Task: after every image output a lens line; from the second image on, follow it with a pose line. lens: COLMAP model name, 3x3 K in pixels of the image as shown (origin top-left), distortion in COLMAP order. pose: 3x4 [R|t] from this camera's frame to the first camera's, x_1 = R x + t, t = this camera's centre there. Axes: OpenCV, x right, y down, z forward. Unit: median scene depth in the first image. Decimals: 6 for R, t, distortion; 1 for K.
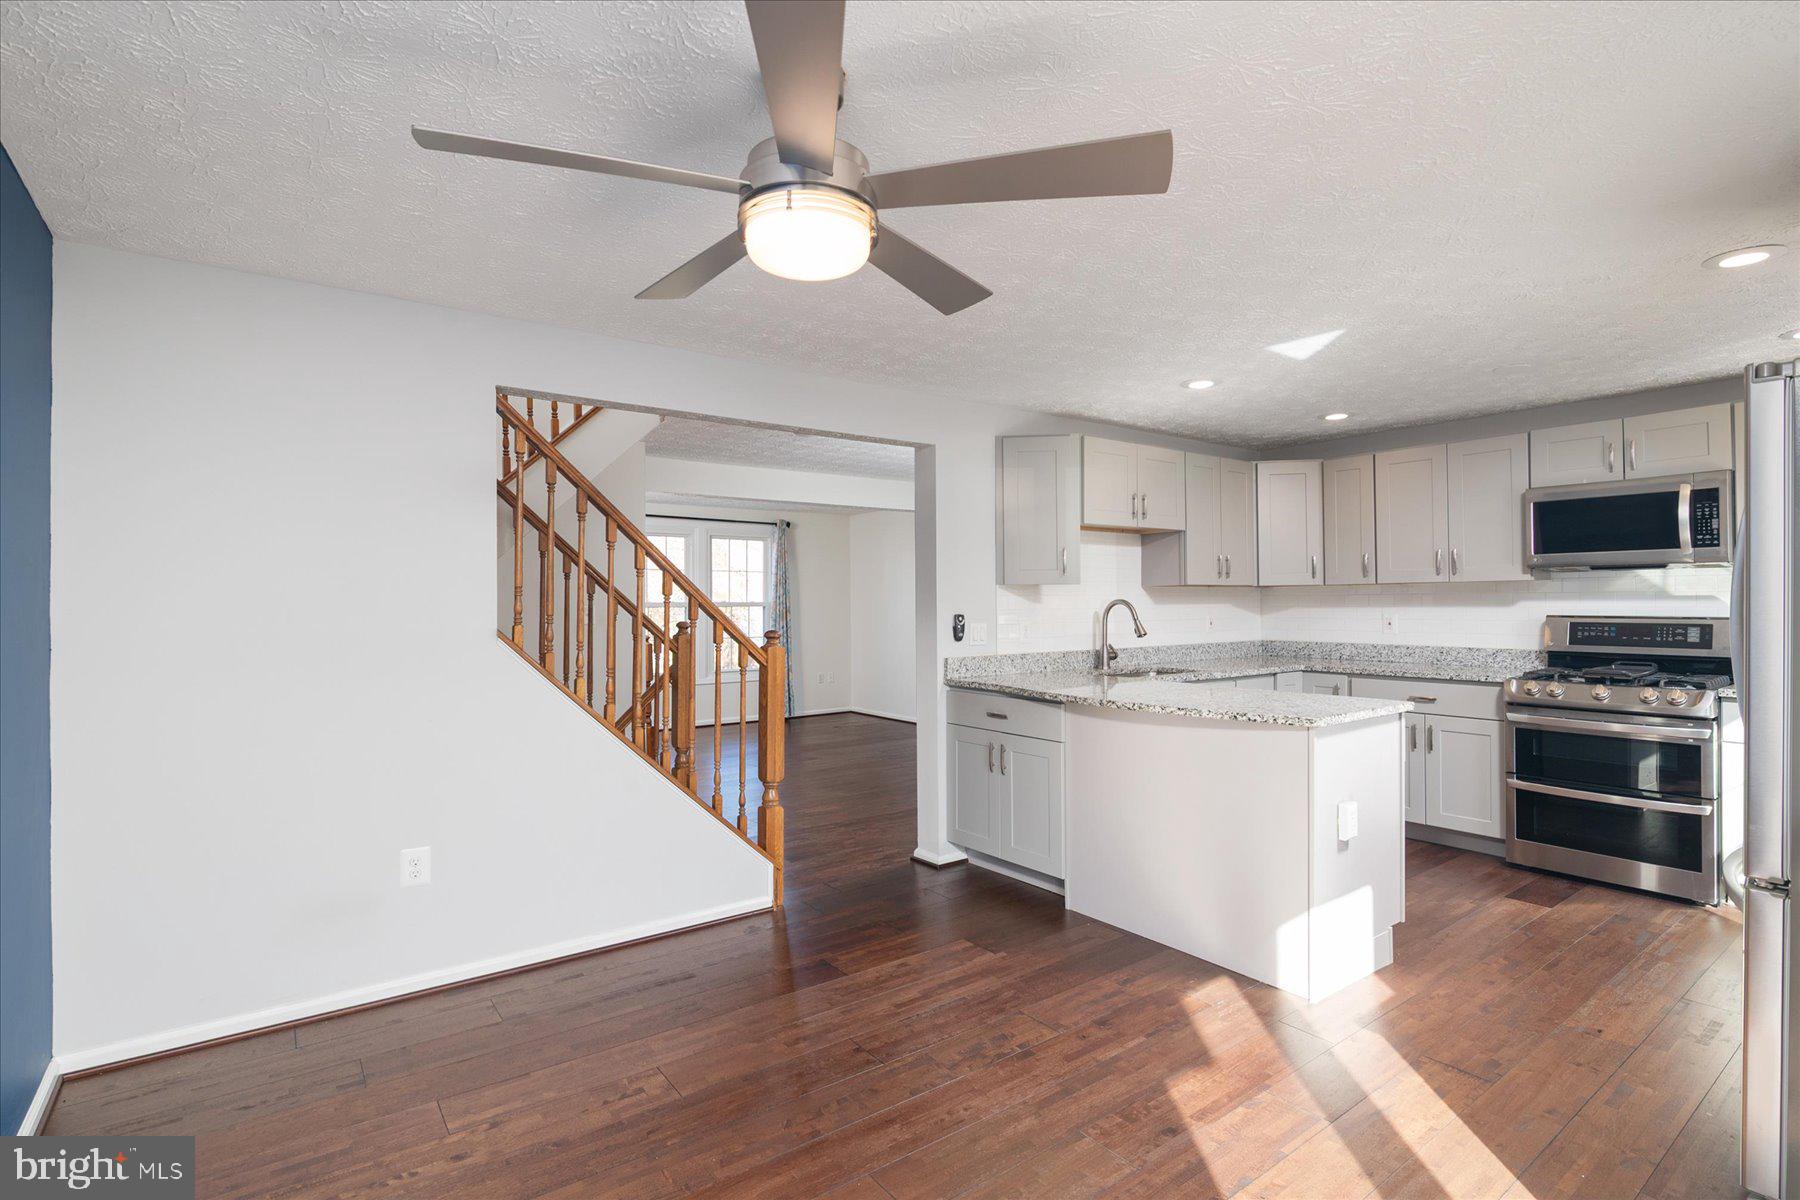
lens RADIAL K [[869.0, 0, 907.6], [0, 869.0, 596.1], [0, 0, 1]] dist [-0.004120, -0.000871]
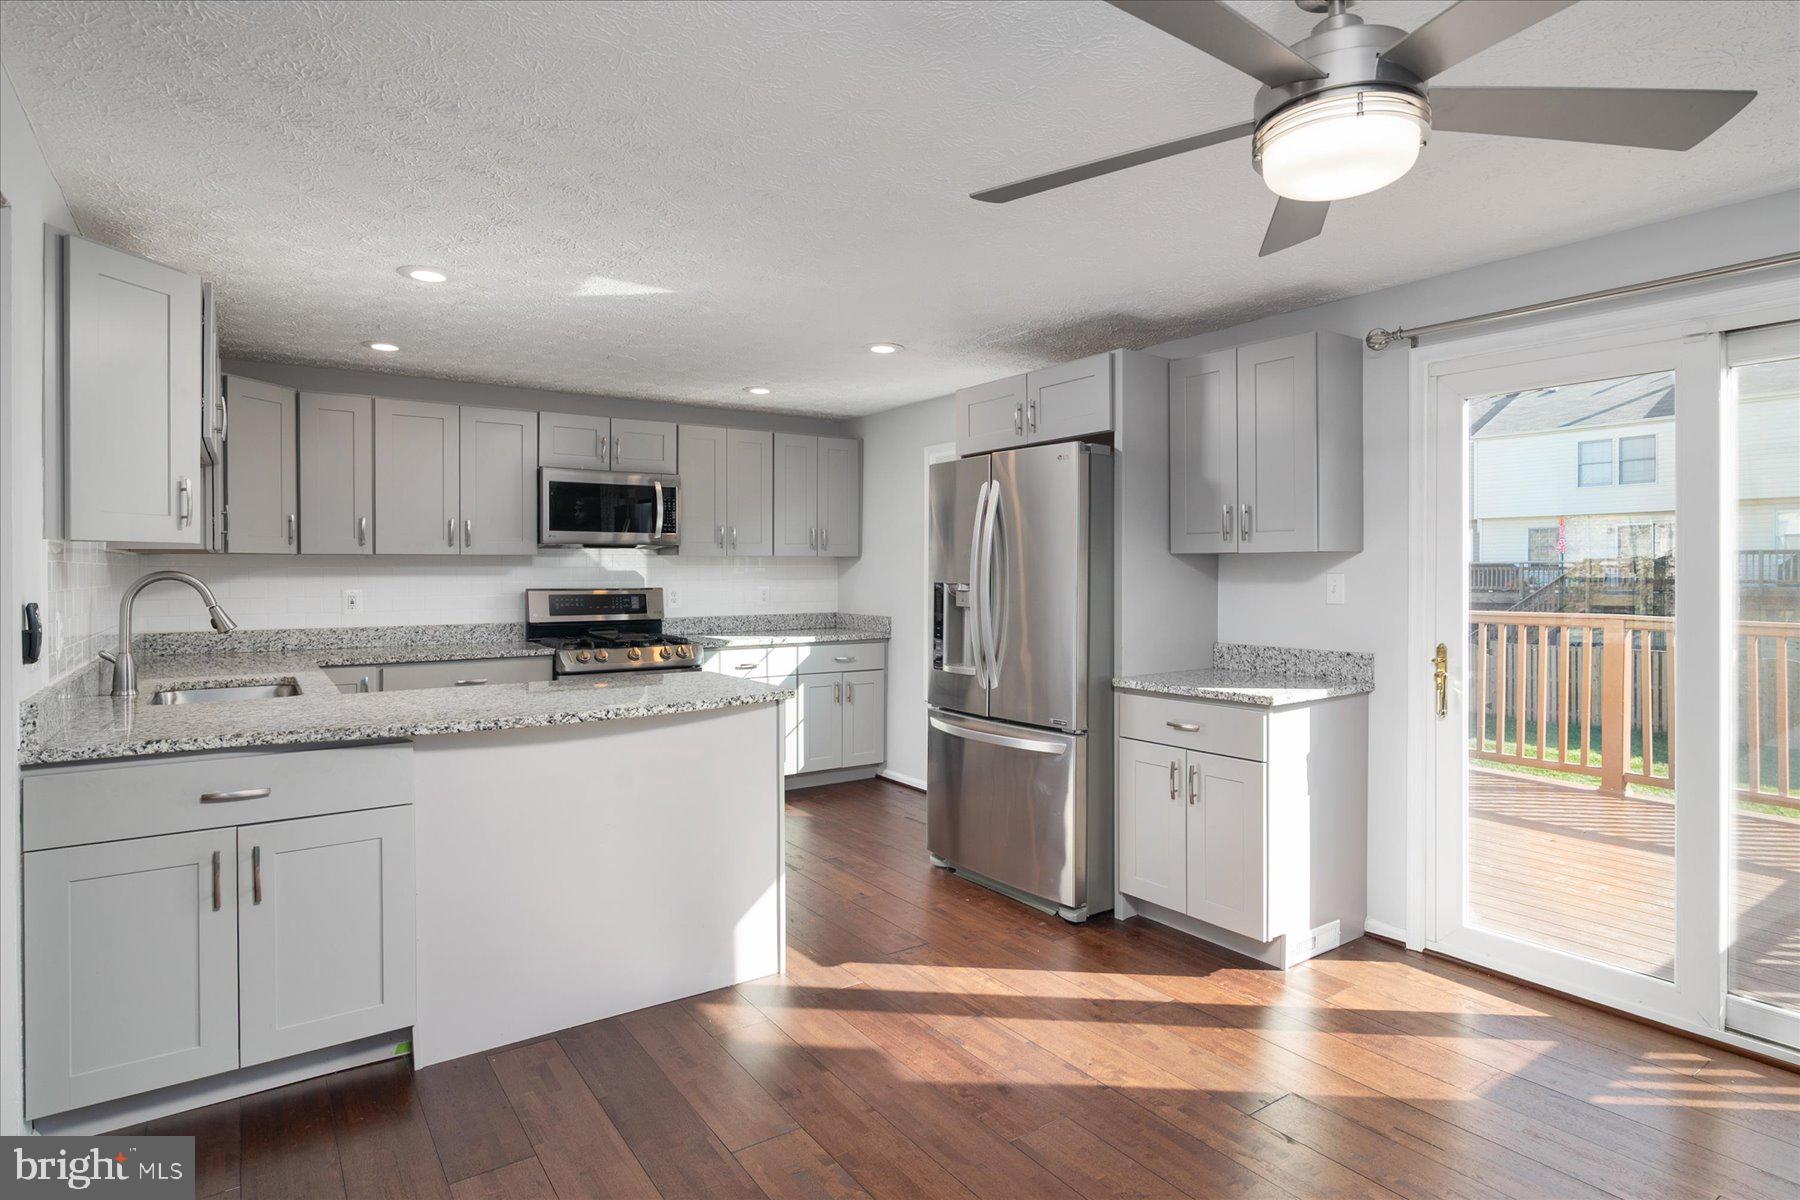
lens RADIAL K [[946.1, 0, 899.3], [0, 946.1, 574.9], [0, 0, 1]] dist [-0.002520, -0.000306]
pose [[0.037665, 0.002634, 0.999287, -0.401819], [-0.005585, 0.999981, -0.002425, 0.005666], [-0.999275, -0.005490, 0.037679, 0.534252]]
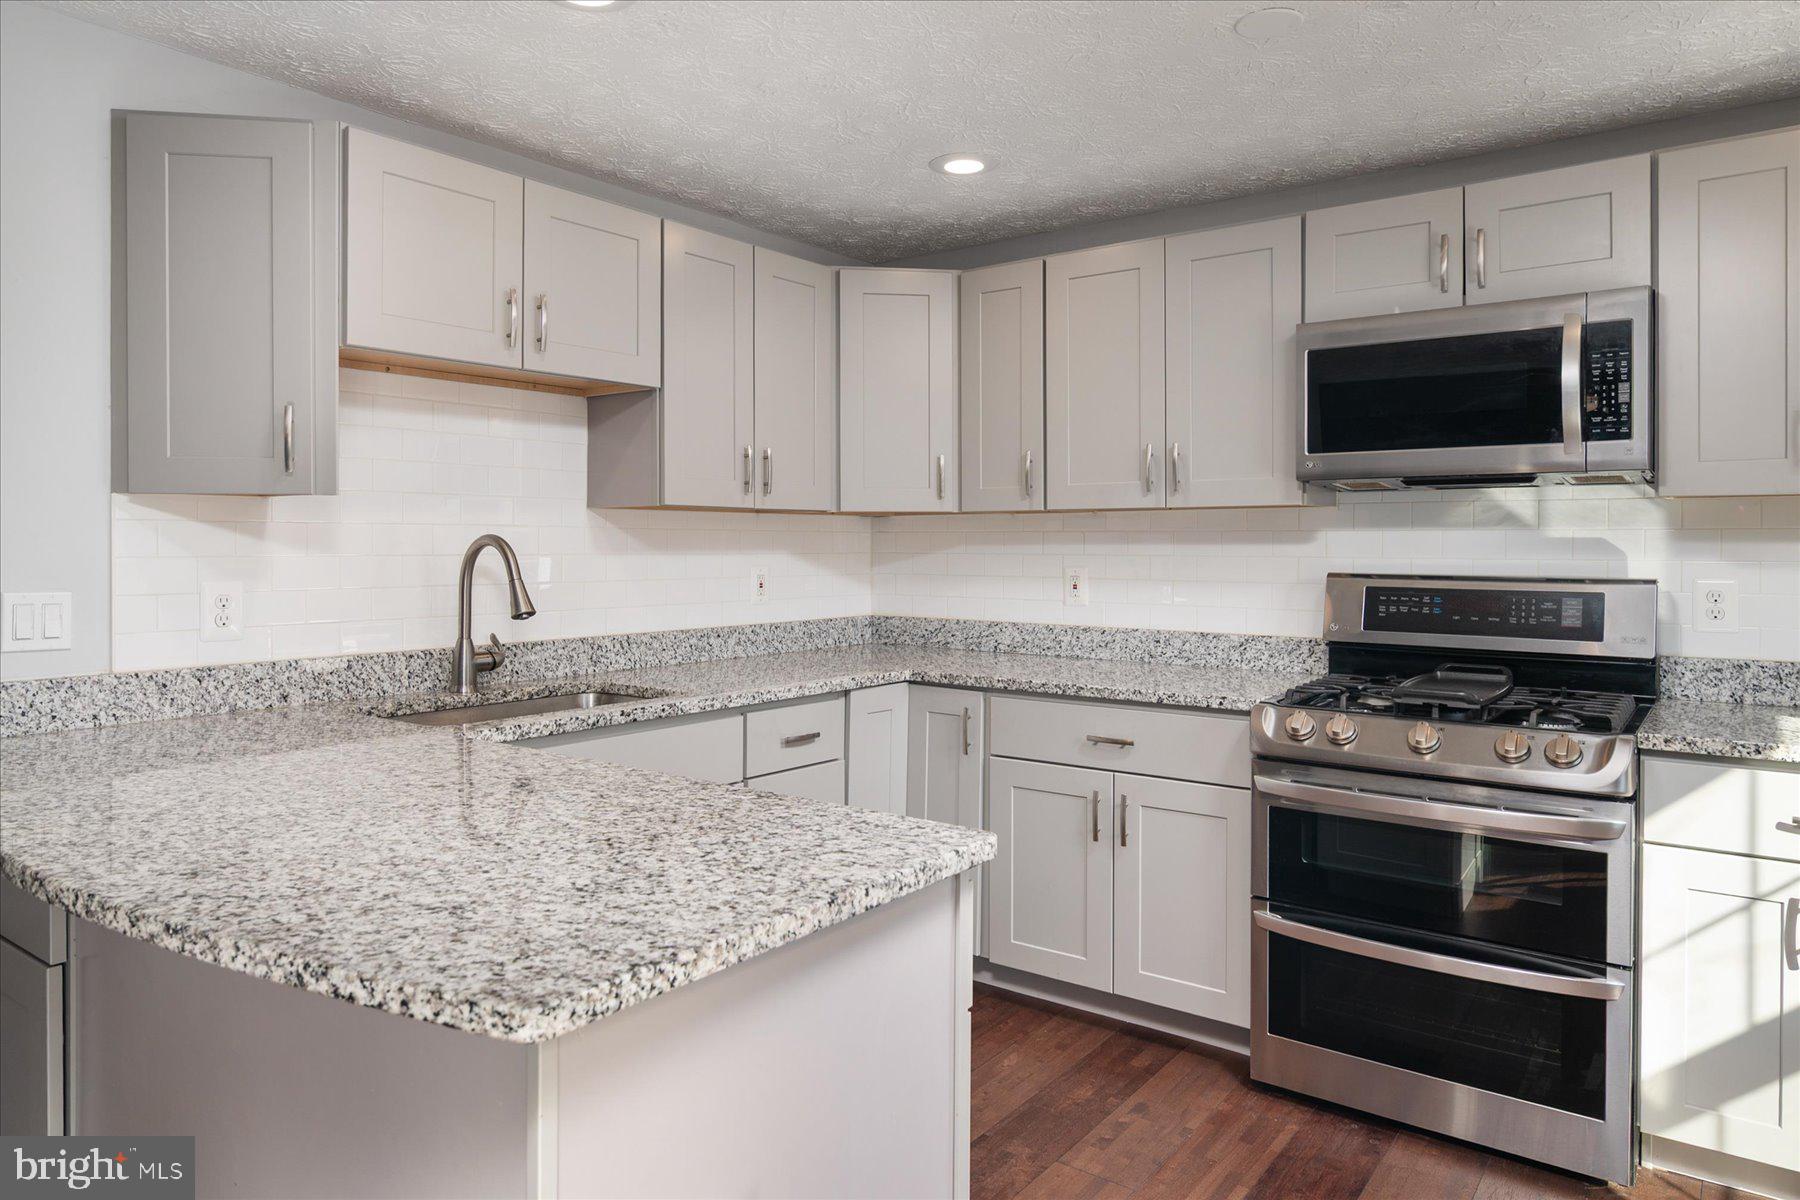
lens RADIAL K [[1158.5, 0, 902.2], [0, 1158.5, 545.8], [0, 0, 1]] dist [-0.004436, 0.001151]
pose [[0.960096, 0.007834, 0.279560, 0.306841], [-0.010413, 0.999916, 0.007740, 0.002940], [-0.279475, -0.010342, 0.960097, 0.417159]]
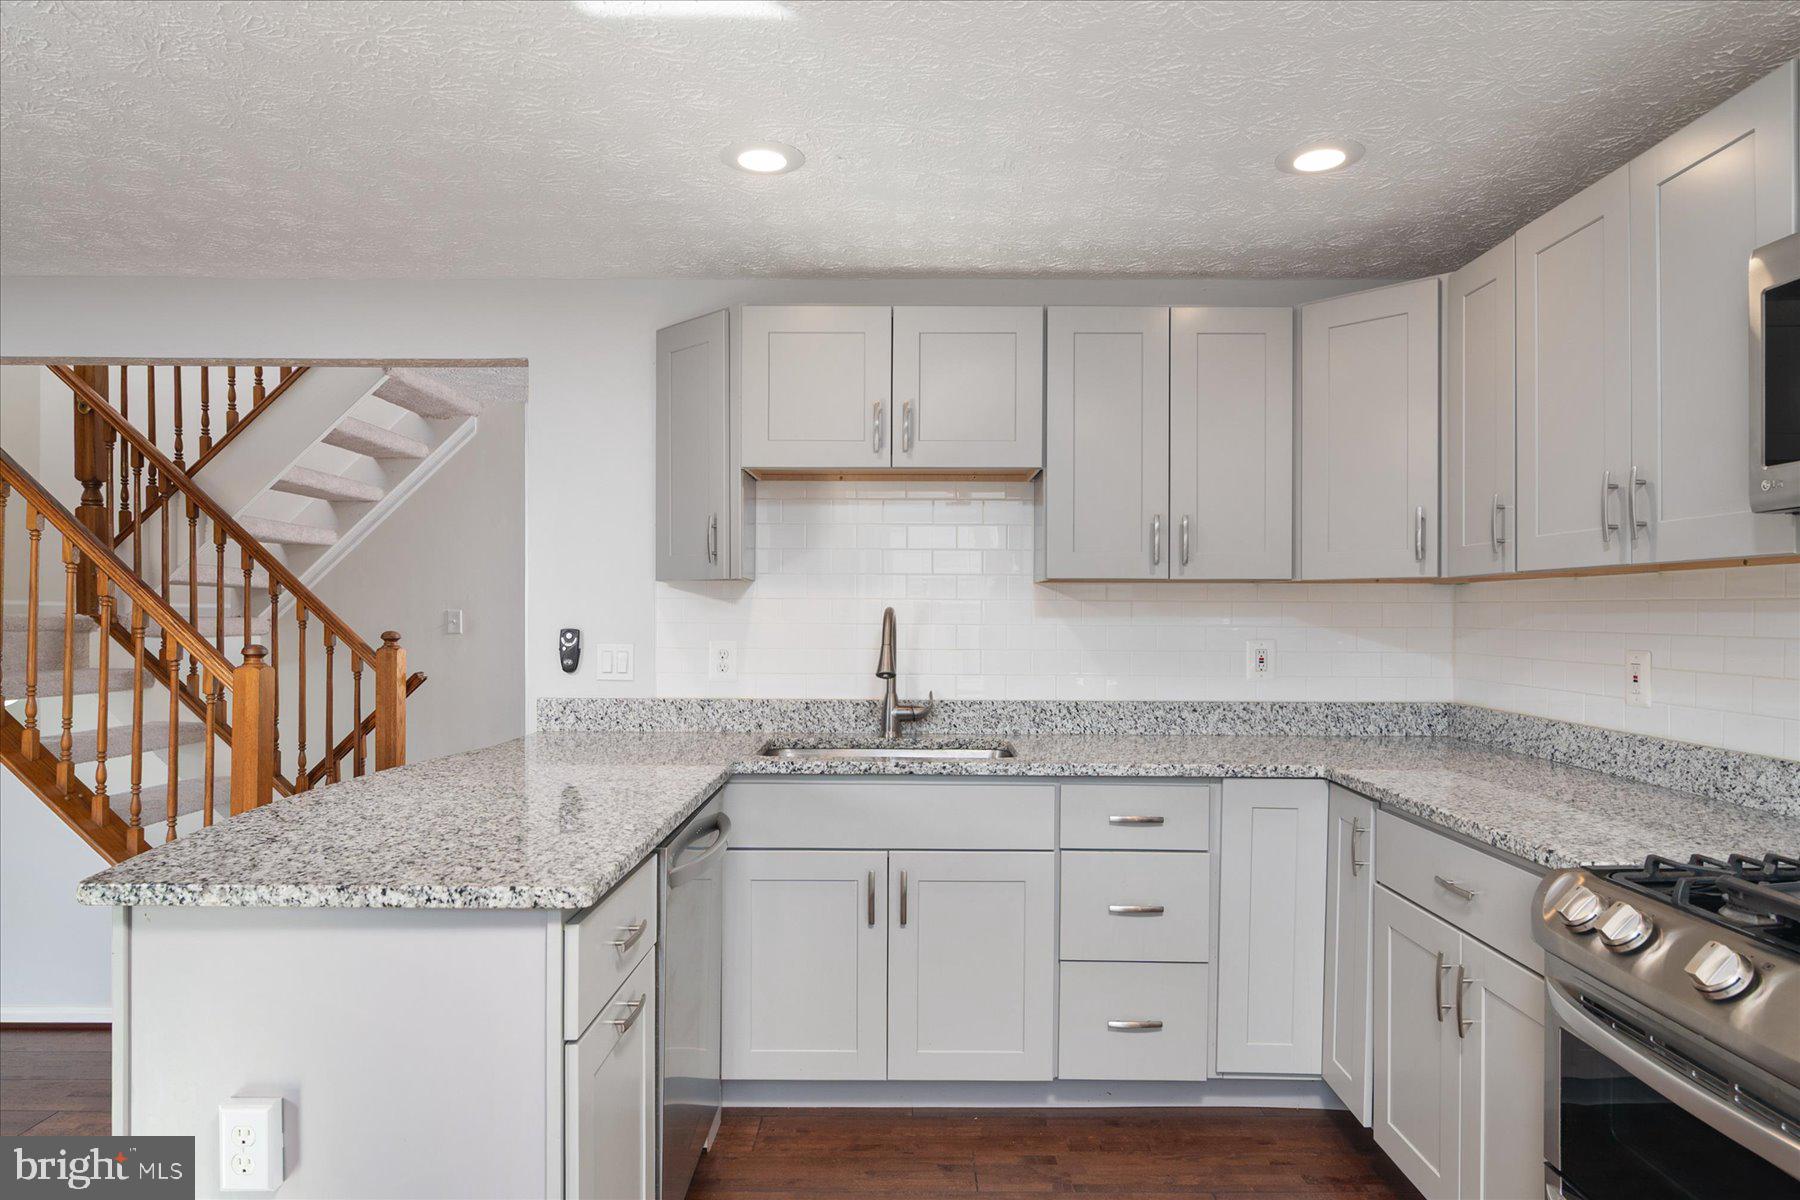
lens RADIAL K [[1092.2, 0, 902.2], [0, 1092.2, 610.9], [0, 0, 1]] dist [-0.004503, -0.000212]
pose [[0.794787, 0.009749, -0.606810, 0.713725], [-0.004943, 0.999942, 0.009591, -0.000299], [0.606868, -0.004624, 0.794789, 0.523491]]
